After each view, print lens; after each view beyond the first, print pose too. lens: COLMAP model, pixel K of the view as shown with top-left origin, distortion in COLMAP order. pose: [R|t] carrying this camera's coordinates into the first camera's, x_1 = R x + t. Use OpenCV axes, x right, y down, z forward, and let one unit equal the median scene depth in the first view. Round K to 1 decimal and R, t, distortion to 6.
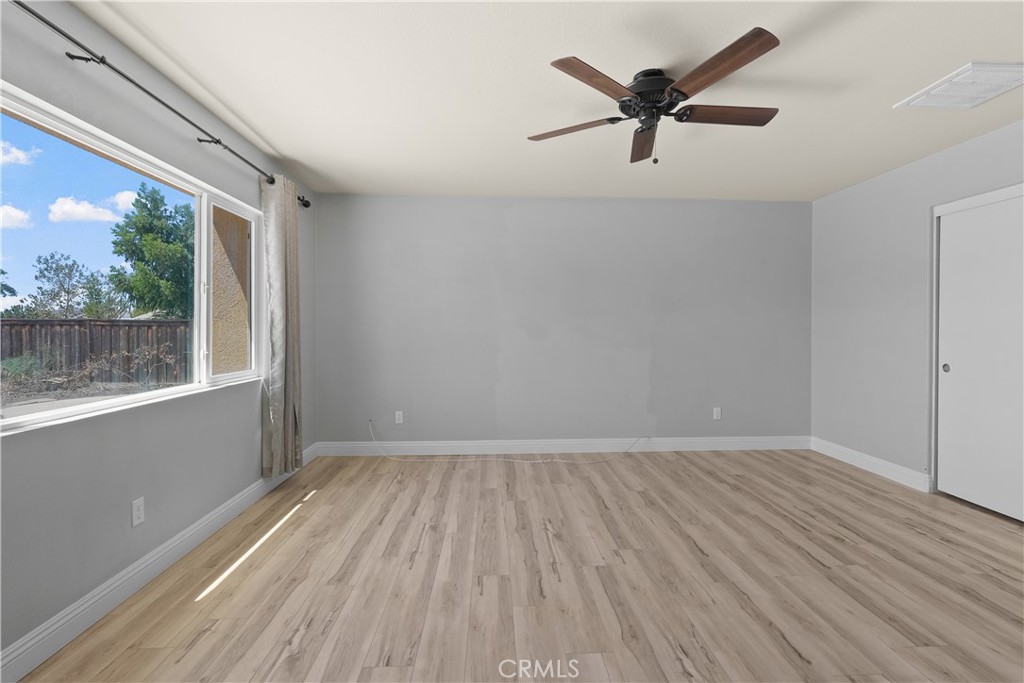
lens RADIAL K [[462.1, 0, 515.6], [0, 462.1, 332.5], [0, 0, 1]] dist [-0.001596, 0.001610]
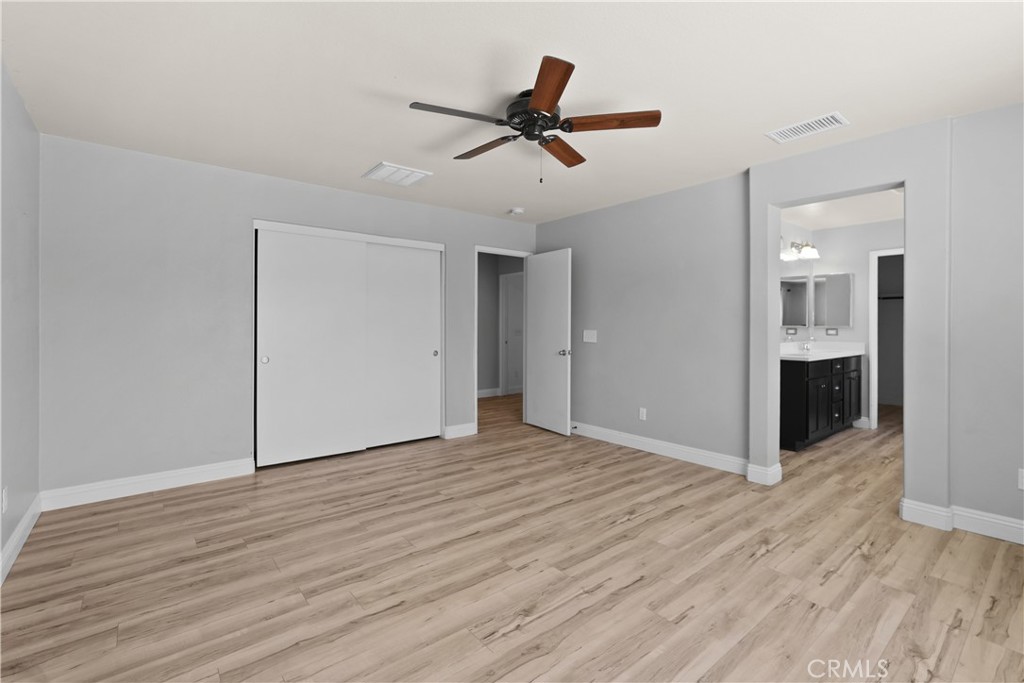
lens RADIAL K [[462.1, 0, 515.6], [0, 462.1, 332.5], [0, 0, 1]] dist [-0.001596, 0.001610]
pose [[-0.595558, -0.010729, 0.803240, -0.463384], [0.004553, 0.999850, 0.016731, -0.012130], [-0.803299, 0.013621, -0.595420, 1.395079]]
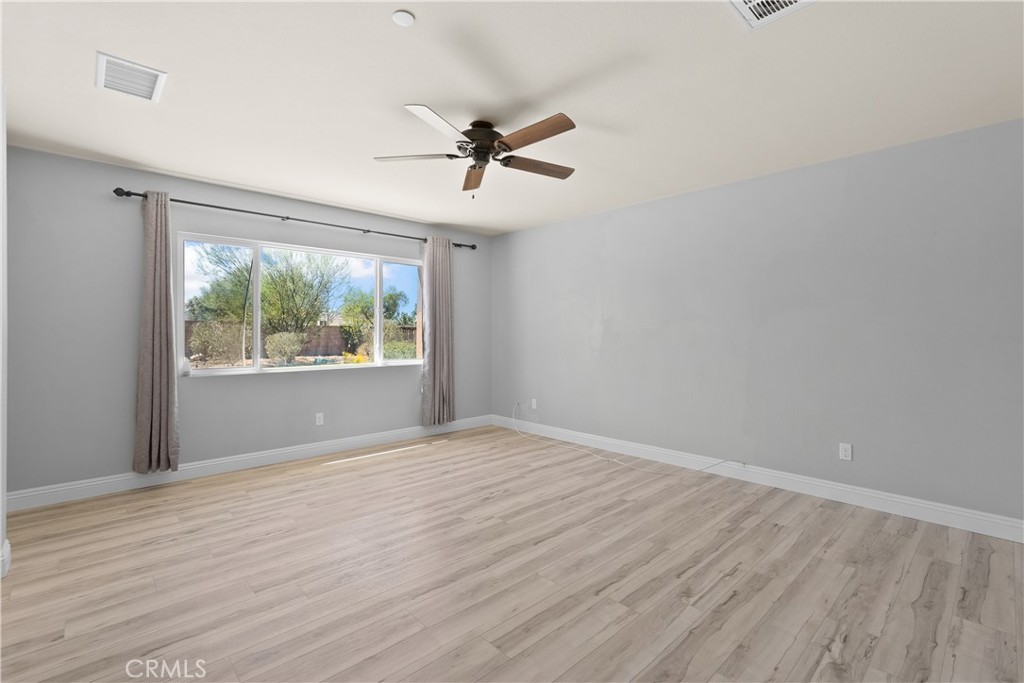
lens RADIAL K [[462.1, 0, 515.6], [0, 462.1, 332.5], [0, 0, 1]] dist [-0.001596, 0.001610]
pose [[0.649933, 0.000288, -0.759991, 1.059688], [-0.005800, 0.999973, -0.004581, -0.004726], [0.759969, 0.007385, 0.649917, 0.231776]]
